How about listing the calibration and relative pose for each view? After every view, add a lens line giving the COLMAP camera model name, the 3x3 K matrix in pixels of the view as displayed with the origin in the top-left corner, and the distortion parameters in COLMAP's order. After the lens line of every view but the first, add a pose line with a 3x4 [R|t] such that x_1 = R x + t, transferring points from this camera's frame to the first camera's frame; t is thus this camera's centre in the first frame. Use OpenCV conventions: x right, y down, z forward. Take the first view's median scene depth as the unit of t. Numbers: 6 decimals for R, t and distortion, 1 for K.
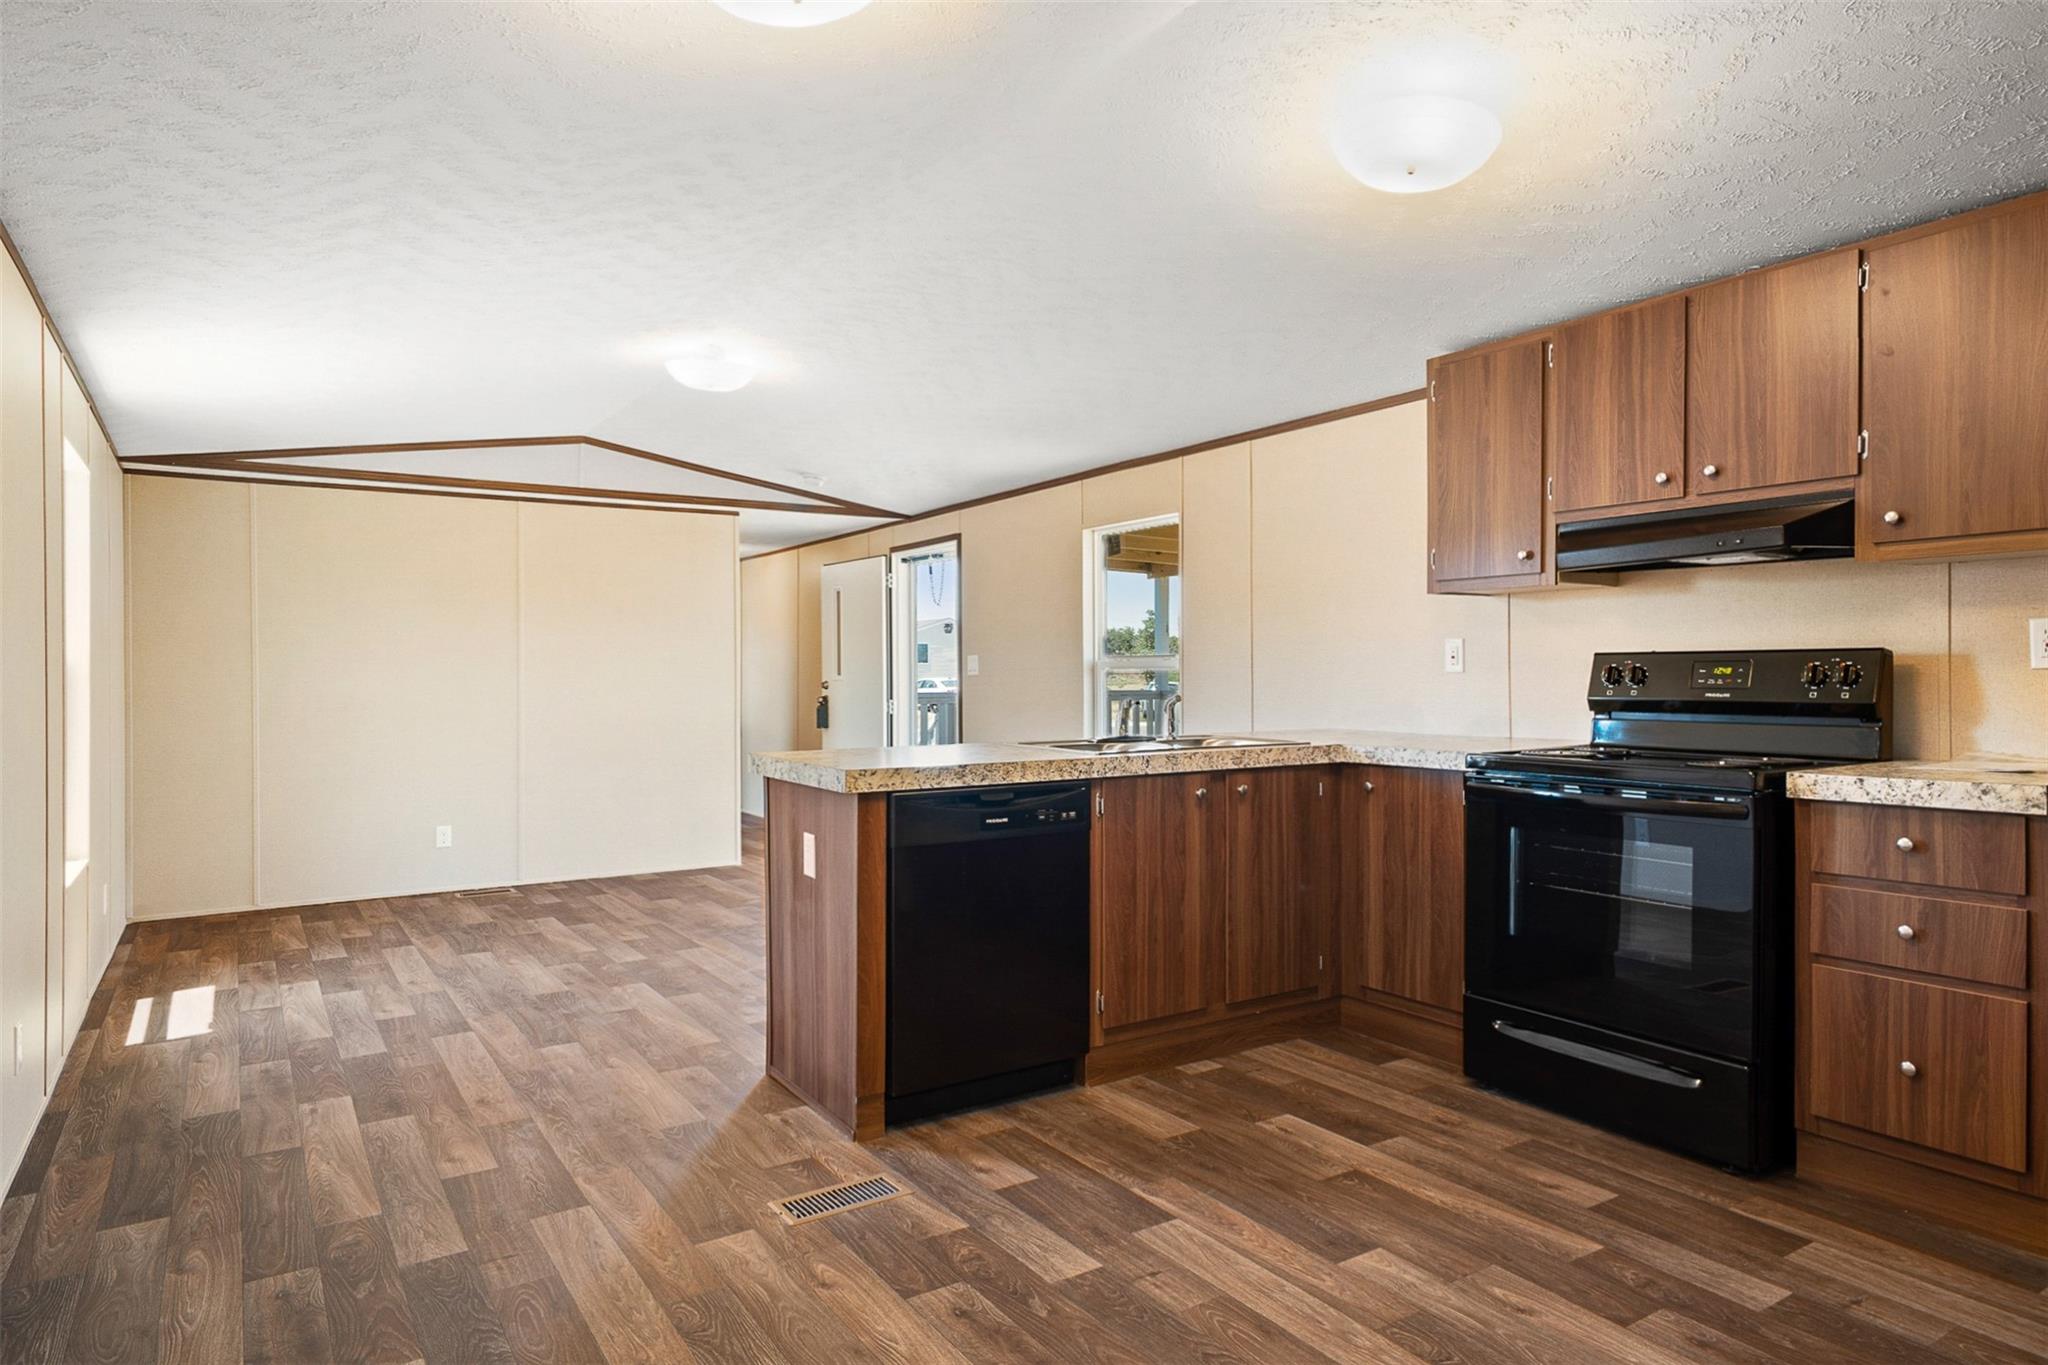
lens RADIAL K [[1185.1, 0, 1021.7], [0, 1185.1, 722.6], [0, 0, 1]] dist [0.046797, -0.023813]
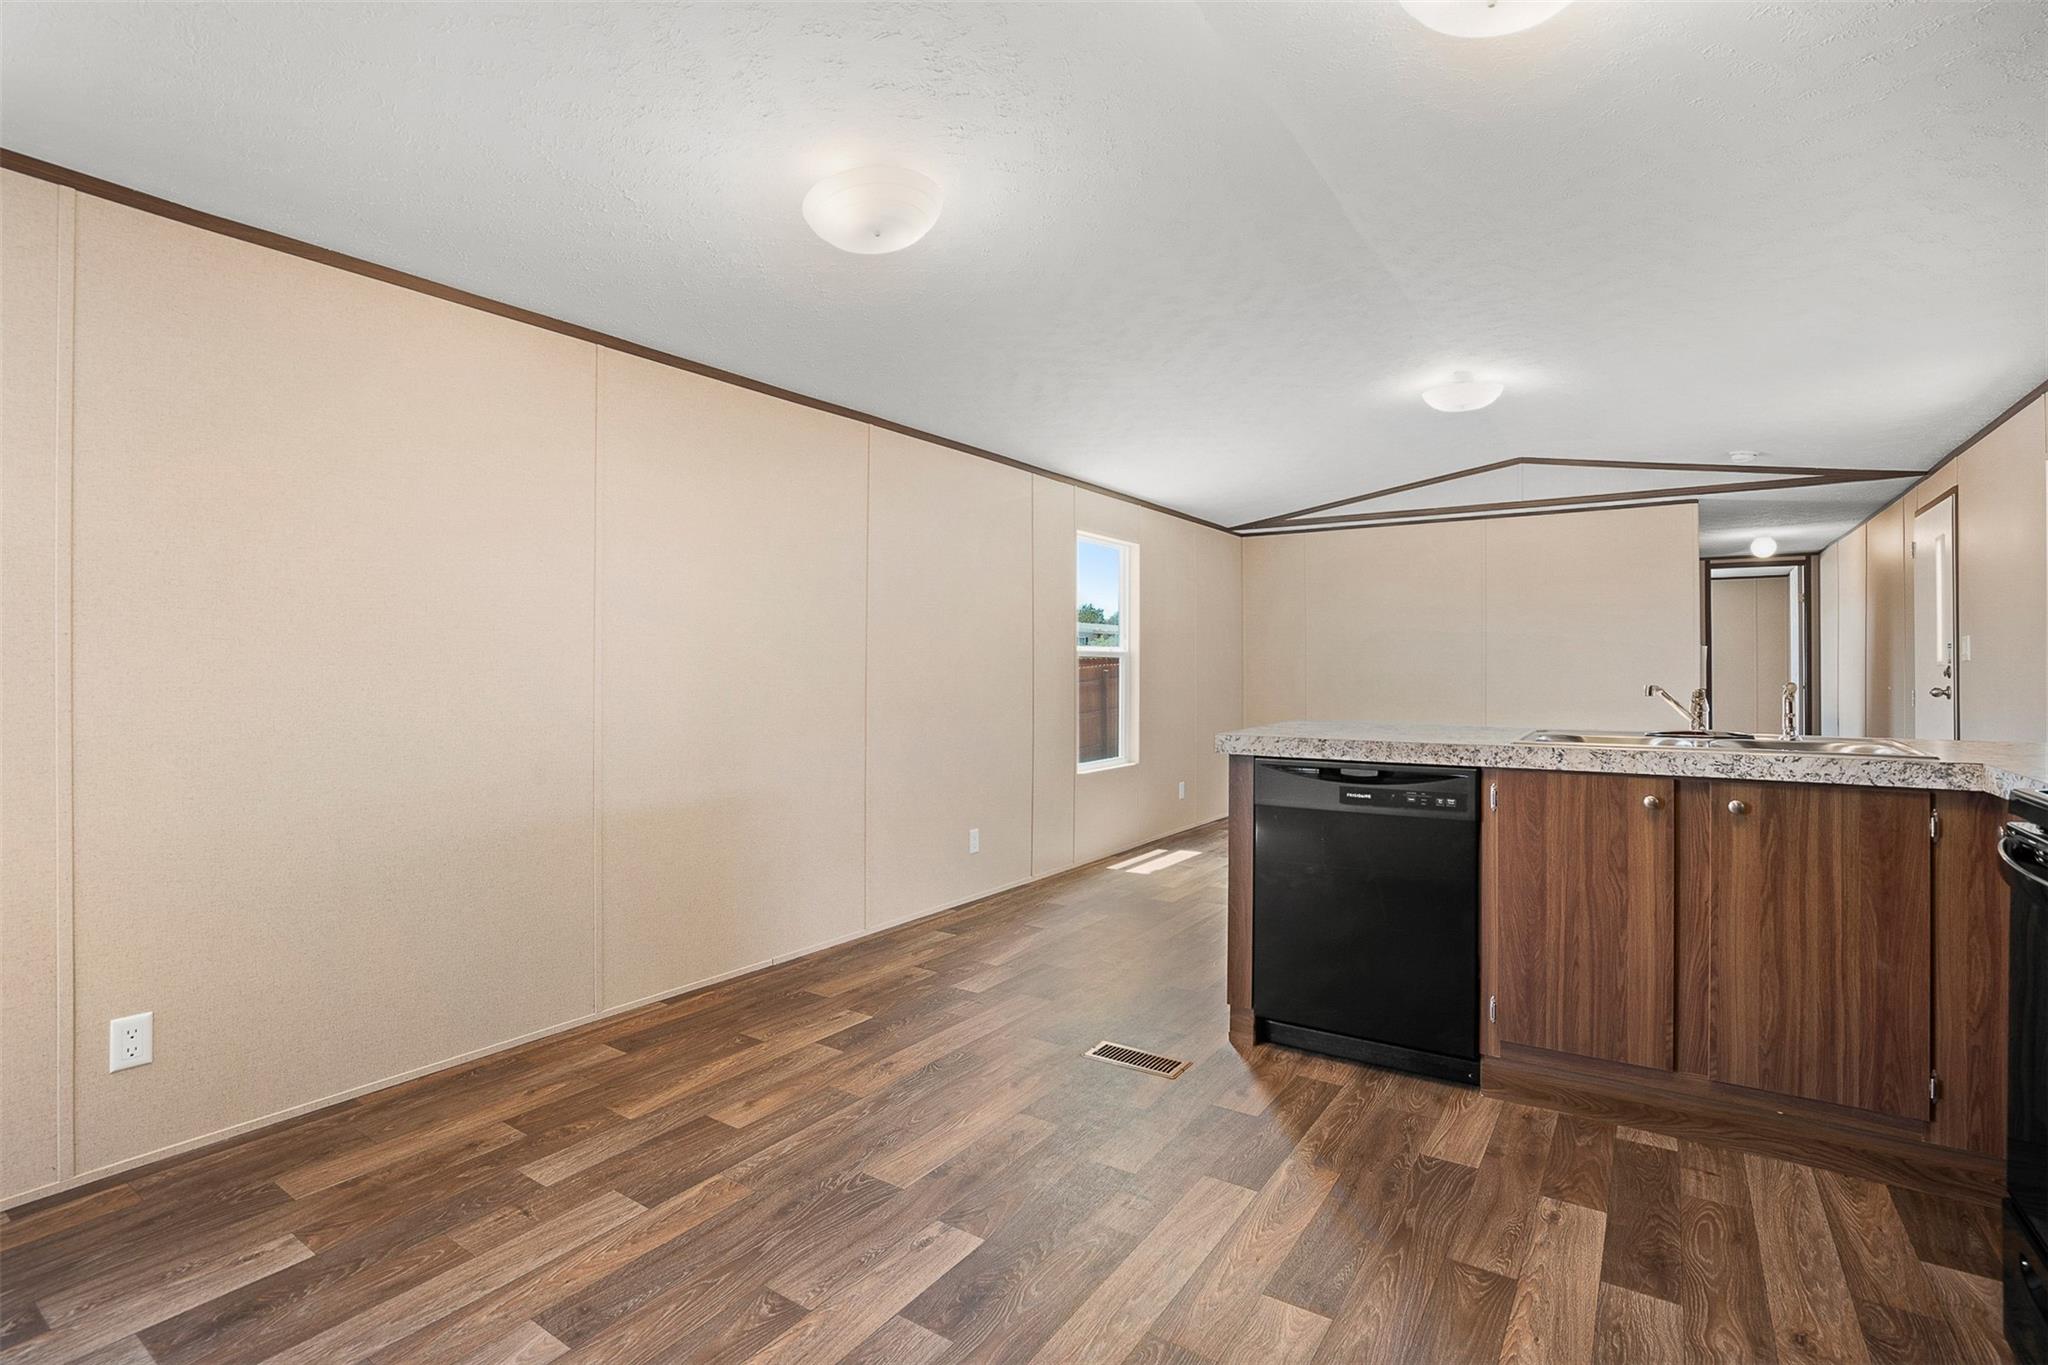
lens RADIAL K [[944.3, 0, 1018.2], [0, 944.3, 690.1], [0, 0, 1]] dist [-0.013653, 0.006189]
pose [[0.407391, 0.026860, -0.912859, 0.594423], [-0.031996, 0.999374, 0.015126, -0.013584], [0.912693, 0.023045, 0.407995, 0.366287]]
